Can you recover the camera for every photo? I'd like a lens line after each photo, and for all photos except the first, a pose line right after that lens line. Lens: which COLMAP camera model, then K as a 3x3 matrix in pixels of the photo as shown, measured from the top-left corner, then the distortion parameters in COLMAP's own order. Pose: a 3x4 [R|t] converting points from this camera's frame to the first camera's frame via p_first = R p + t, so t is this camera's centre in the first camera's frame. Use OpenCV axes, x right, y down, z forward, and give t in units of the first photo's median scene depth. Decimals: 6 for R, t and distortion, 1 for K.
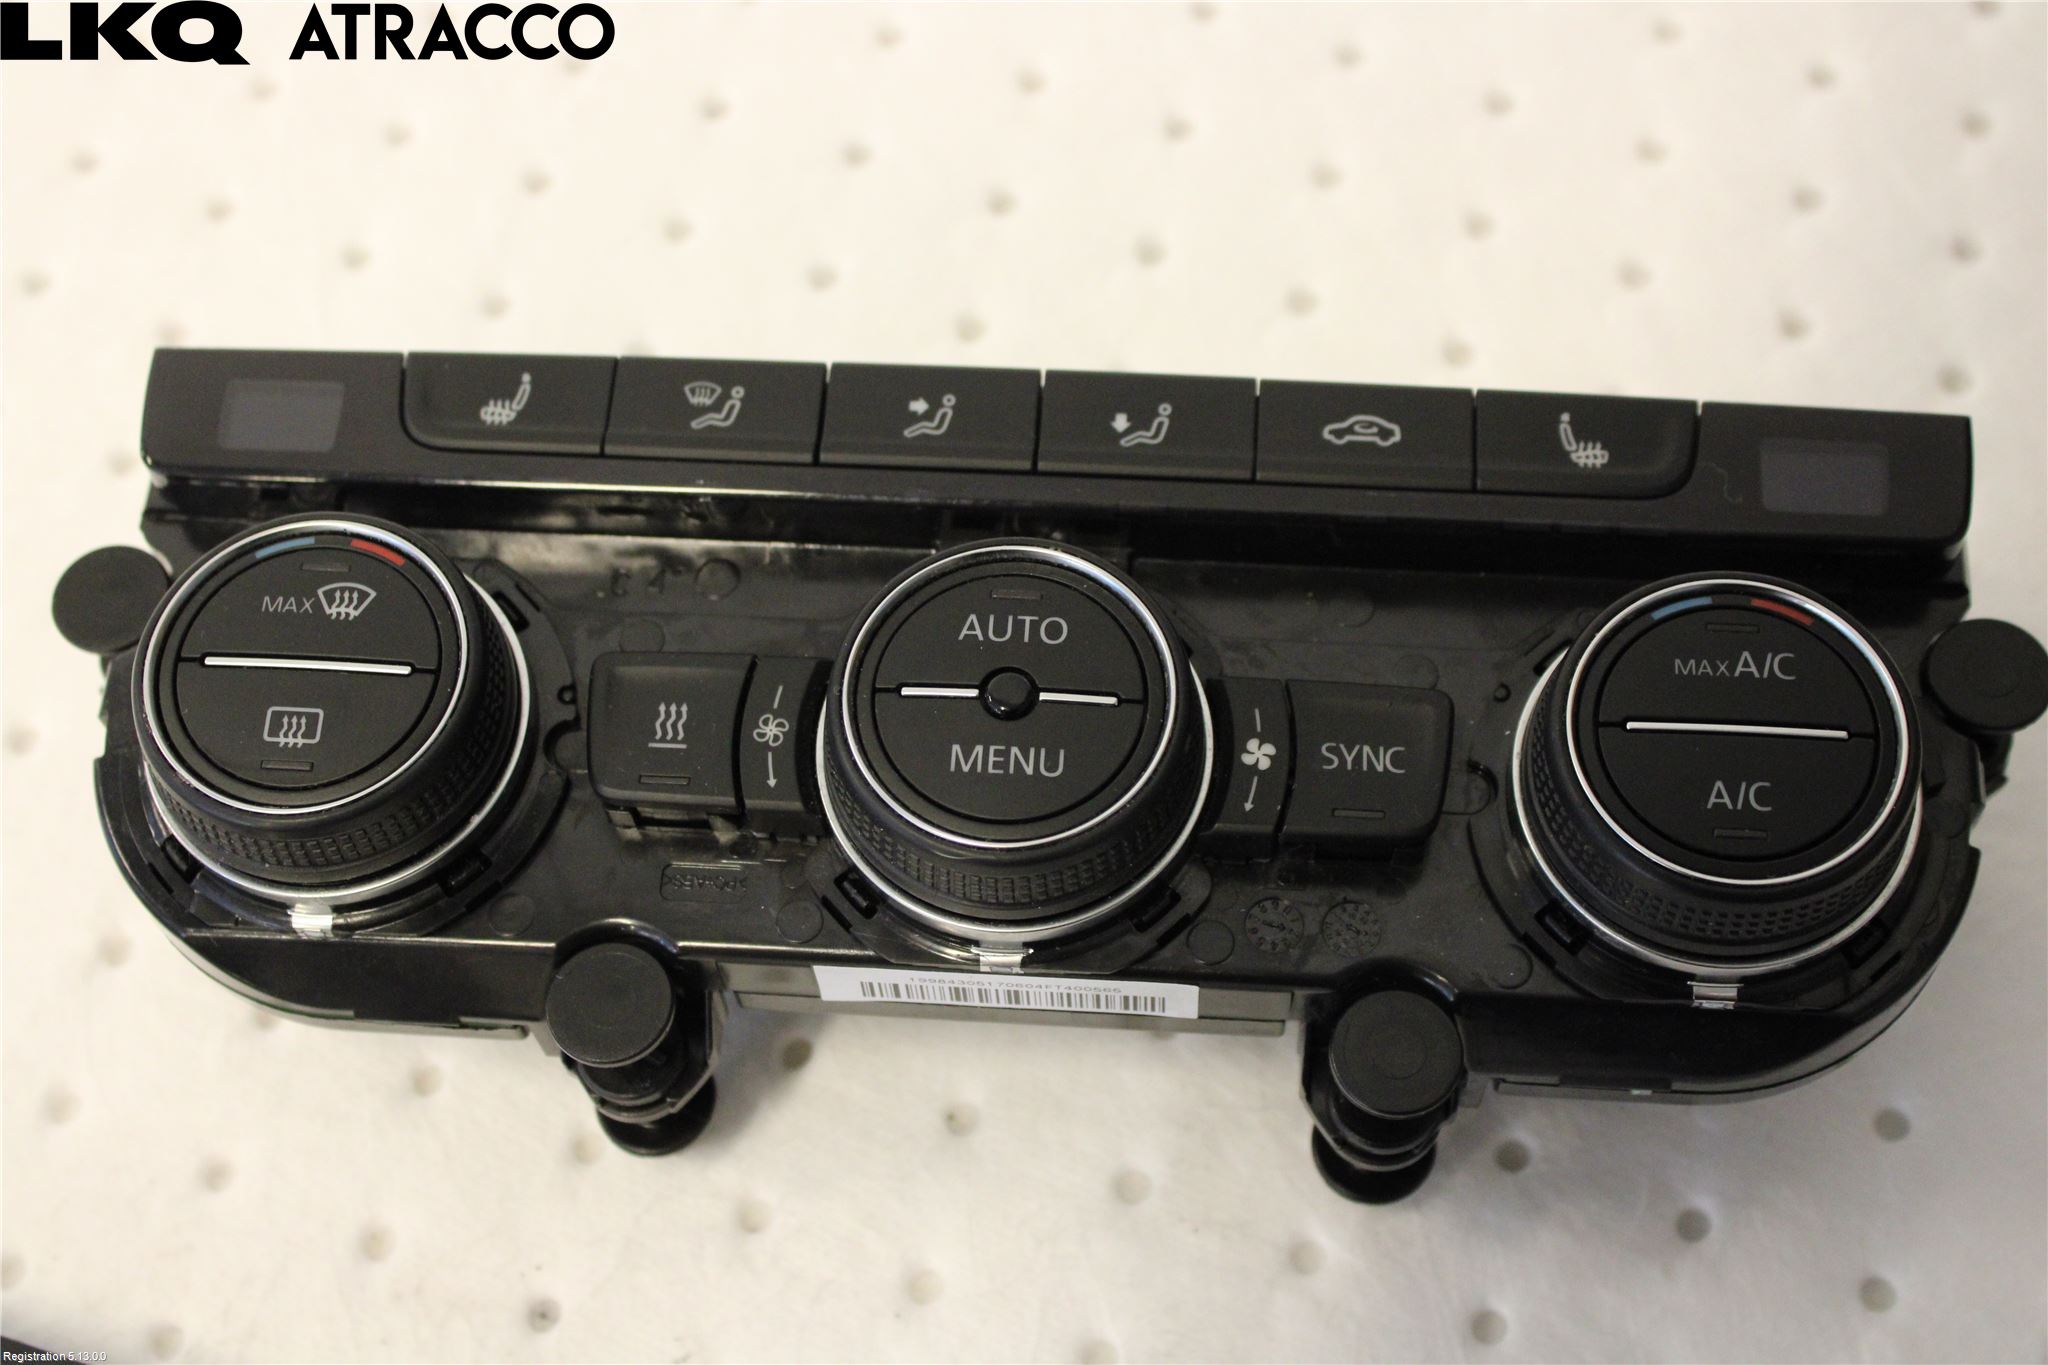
lens RADIAL K [[2852.6, 0, 1035.5], [0, 2852.6, 690.2], [0, 0, 1]] dist [-0.056874, 0.000000]
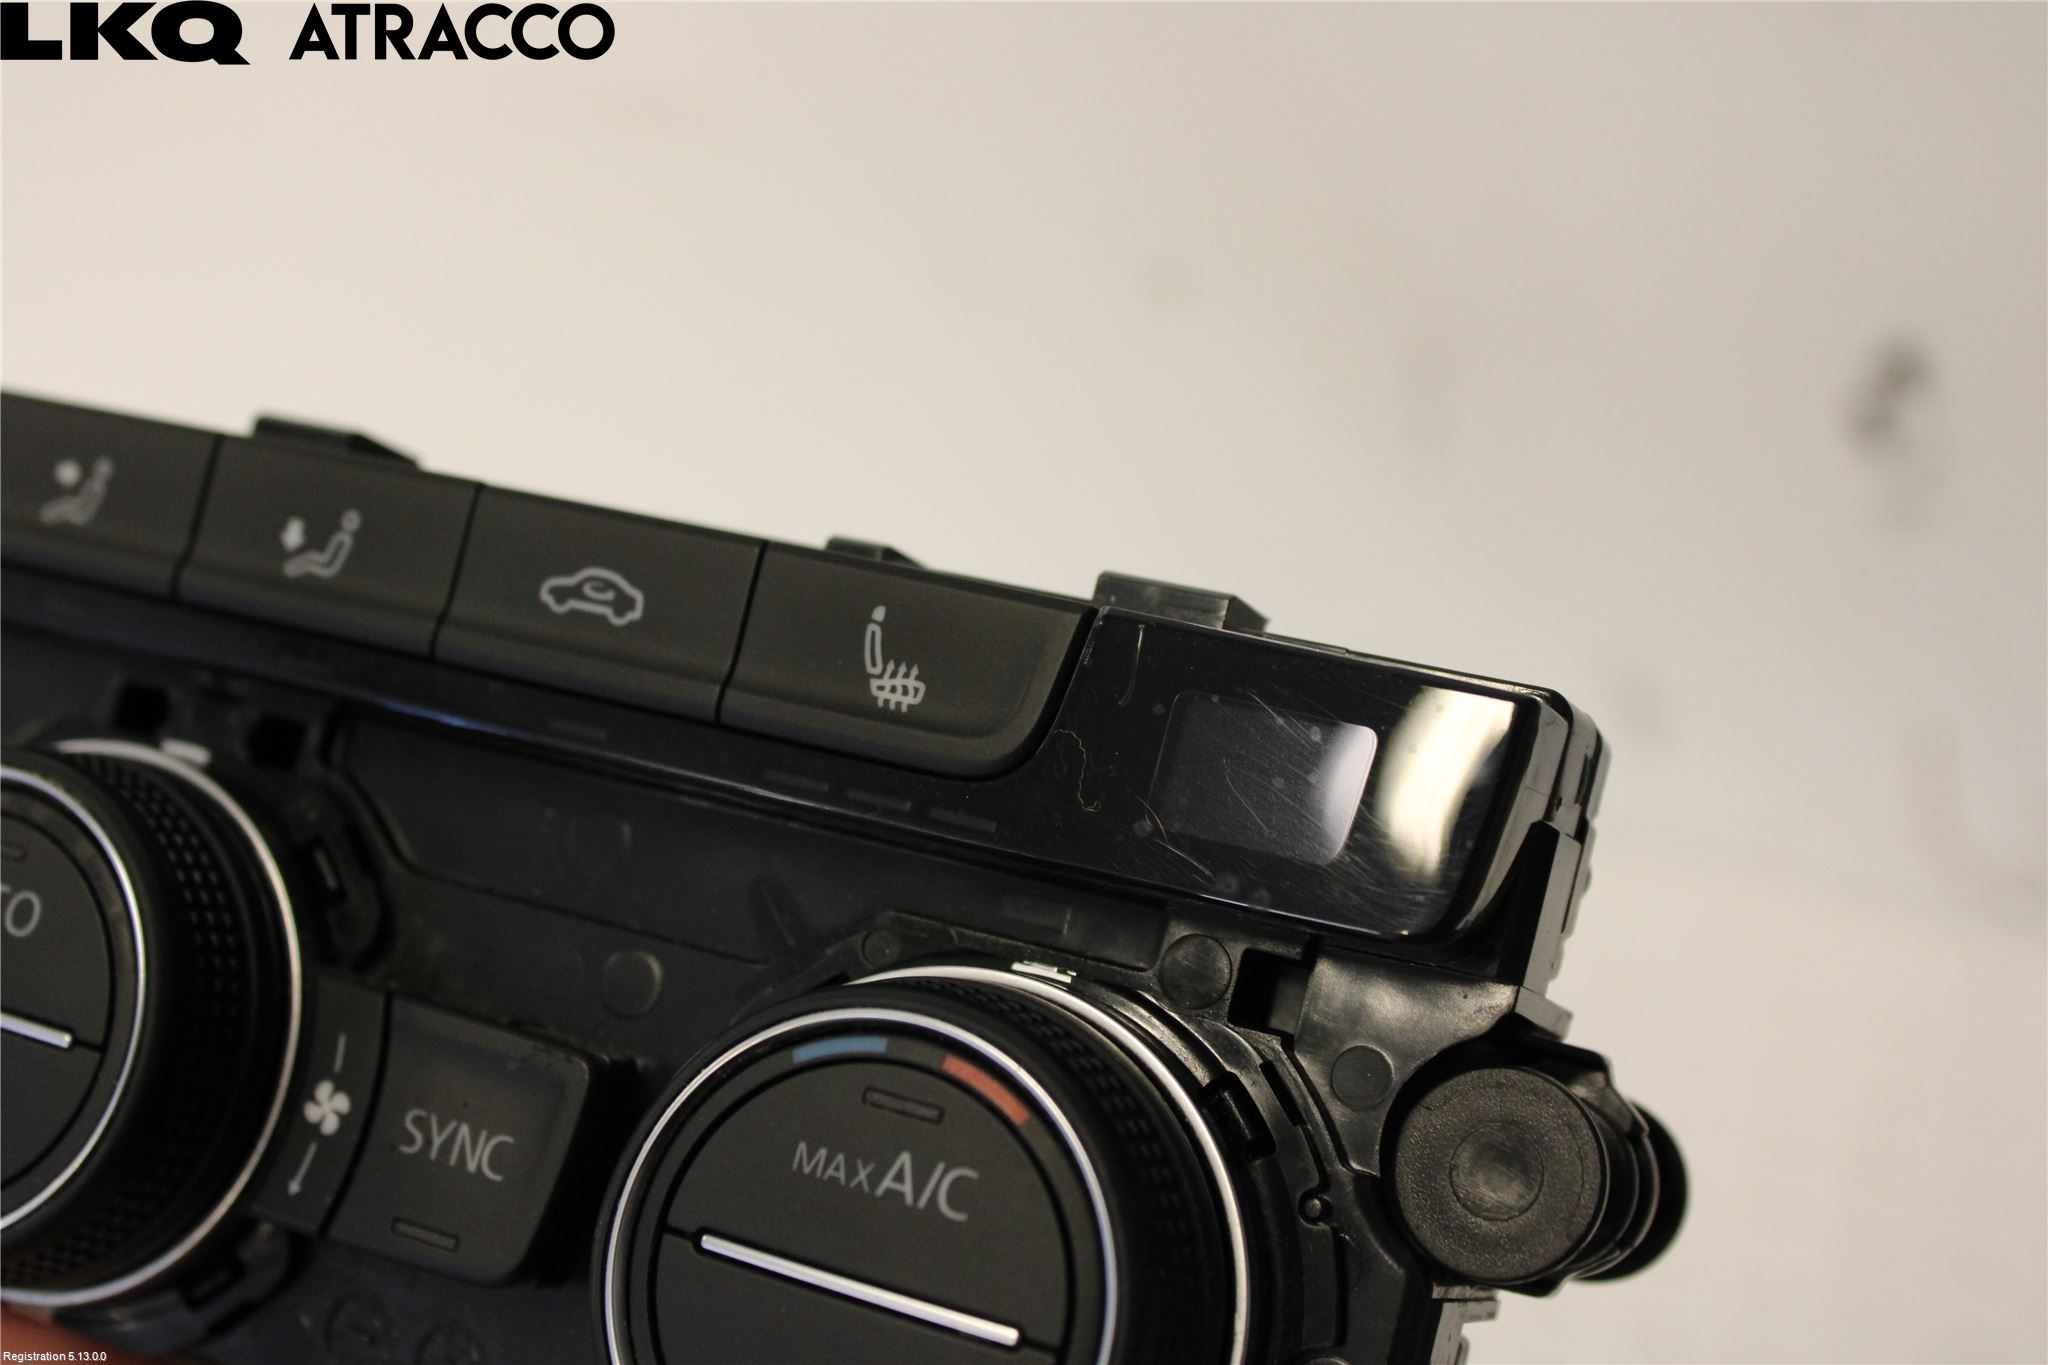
lens RADIAL K [[2852.6, 0, 1009.3], [0, 2852.6, 680.6], [0, 0, 1]] dist [-0.056874, 0.000000]
pose [[0.921892, 0.130806, -0.364699, 0.459722], [-0.023463, 0.958407, 0.284440, -0.270240], [0.386736, -0.253666, 0.886616, 0.487736]]
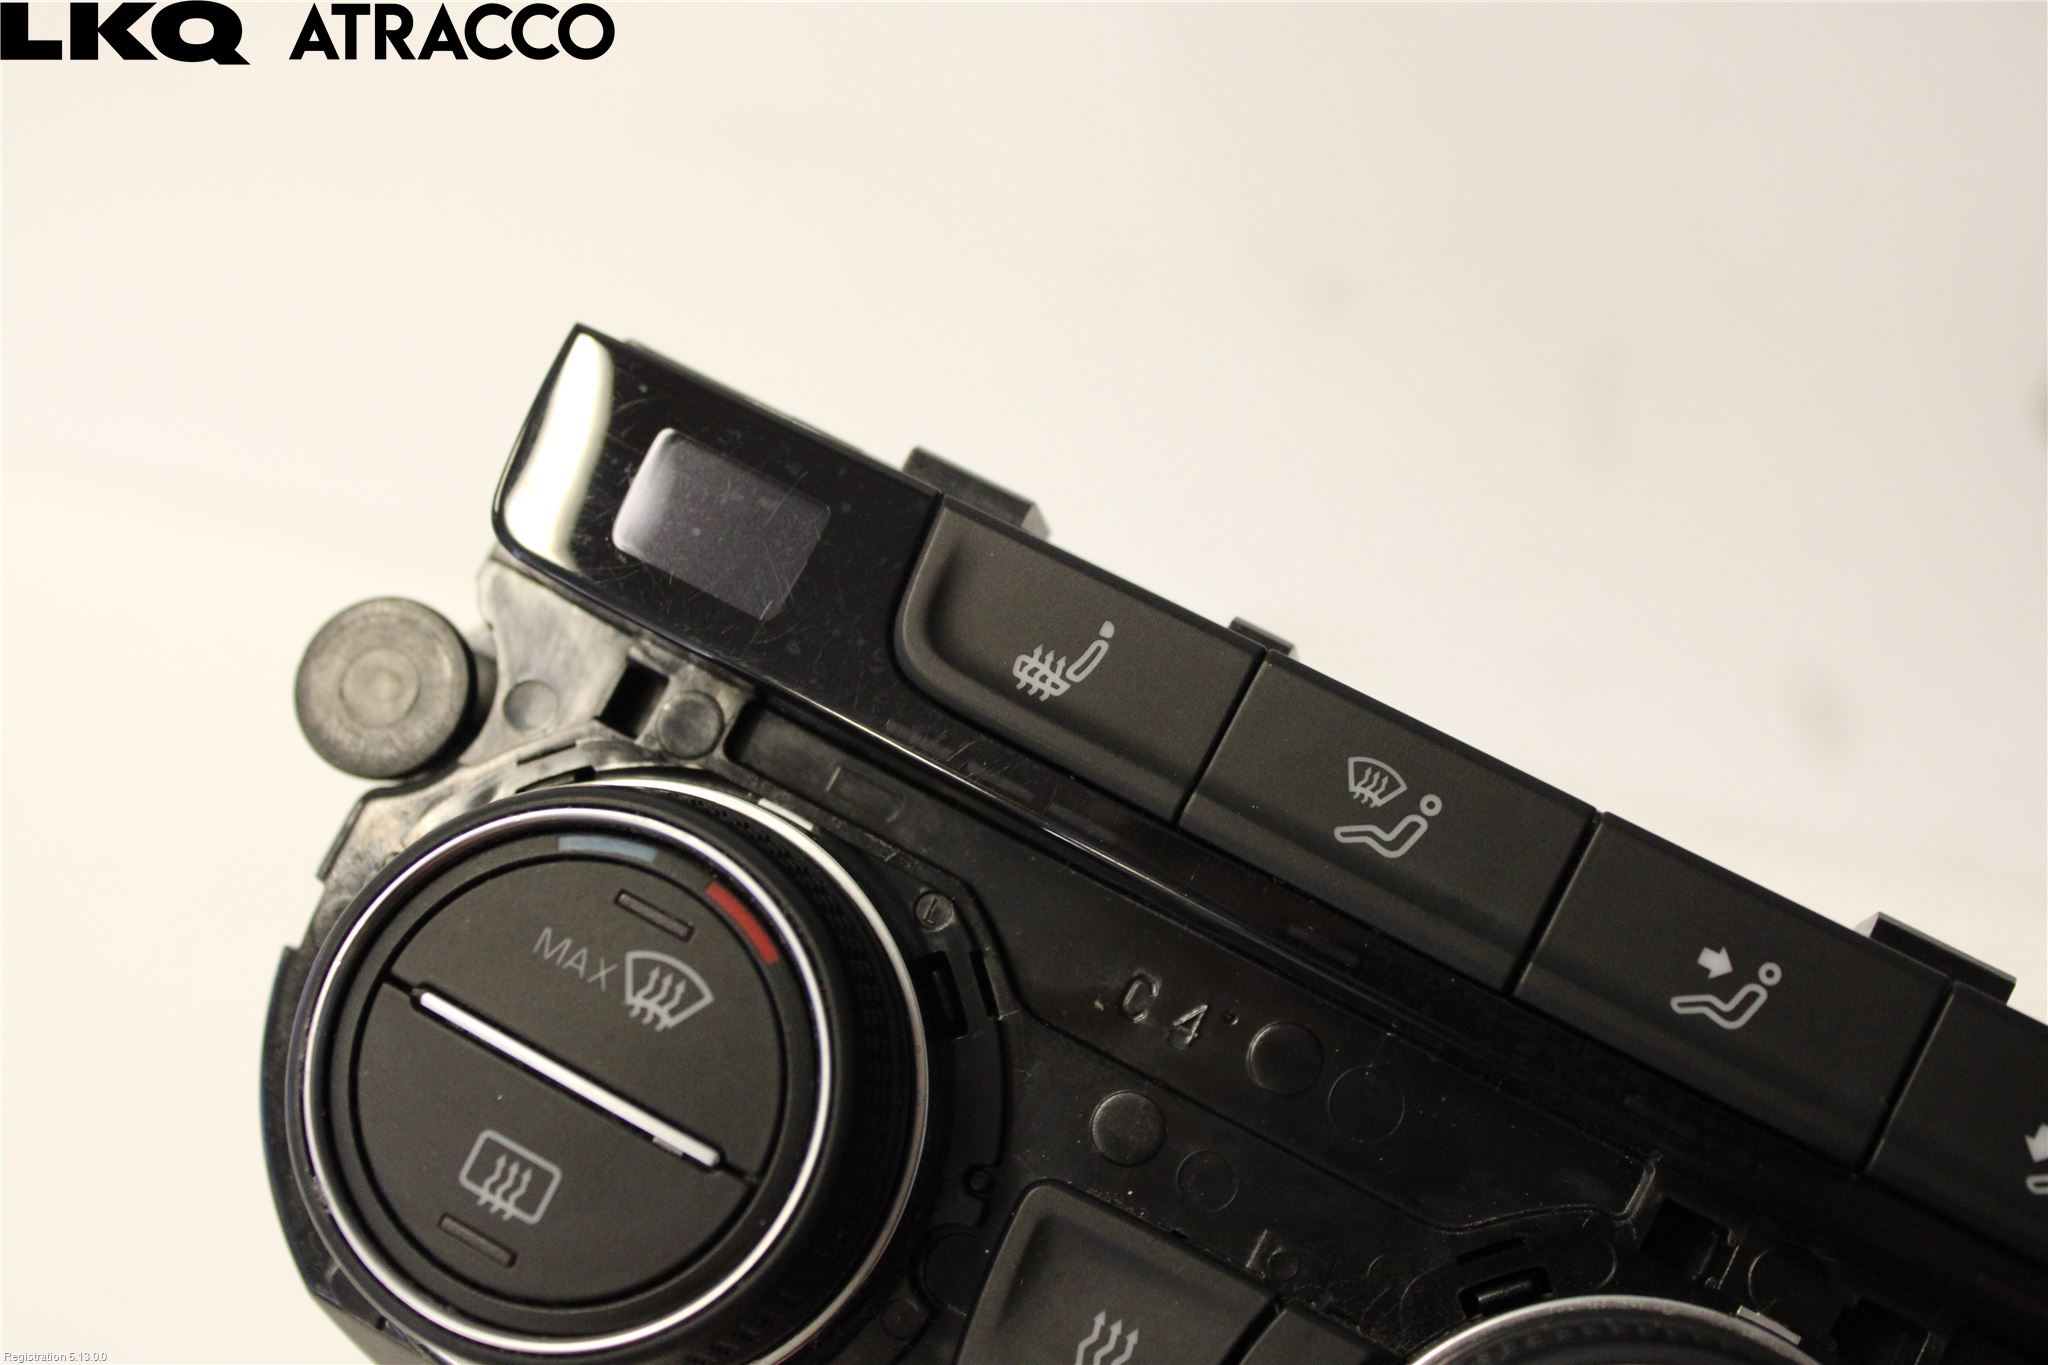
lens RADIAL K [[2852.6, 0, 1030.2], [0, 2852.6, 752.1], [0, 0, 1]] dist [-0.056874, 0.000000]
pose [[0.908724, 0.389967, -0.148819, -0.103262], [-0.329373, 0.888961, 0.318216, -0.289235], [0.256388, -0.240153, 0.936265, 0.471971]]
